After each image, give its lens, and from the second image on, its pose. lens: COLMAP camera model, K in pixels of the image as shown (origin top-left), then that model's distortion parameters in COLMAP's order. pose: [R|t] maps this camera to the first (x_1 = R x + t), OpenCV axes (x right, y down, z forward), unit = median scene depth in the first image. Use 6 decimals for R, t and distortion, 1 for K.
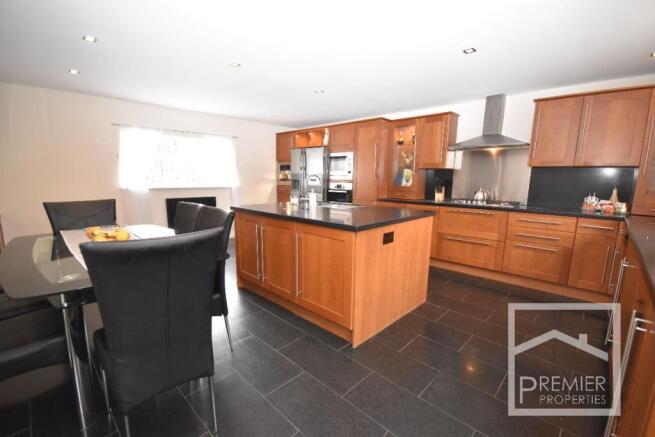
lens RADIAL K [[289.2, 0, 329.0], [0, 289.2, 223.3], [0, 0, 1]] dist [-0.004090, -0.000813]
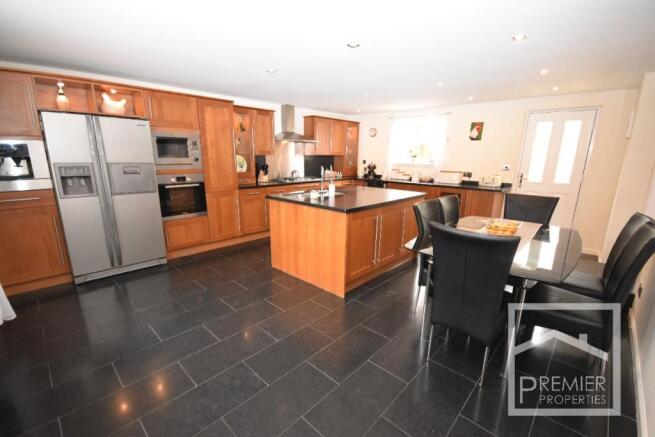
lens RADIAL K [[289.2, 0, 327.4], [0, 289.2, 222.0], [0, 0, 1]] dist [-0.004090, -0.000813]
pose [[-0.006878, -0.236535, 0.971599, -0.737268], [0.150509, 0.960308, 0.234852, -0.144412], [-0.988585, 0.147850, 0.028996, 0.648539]]
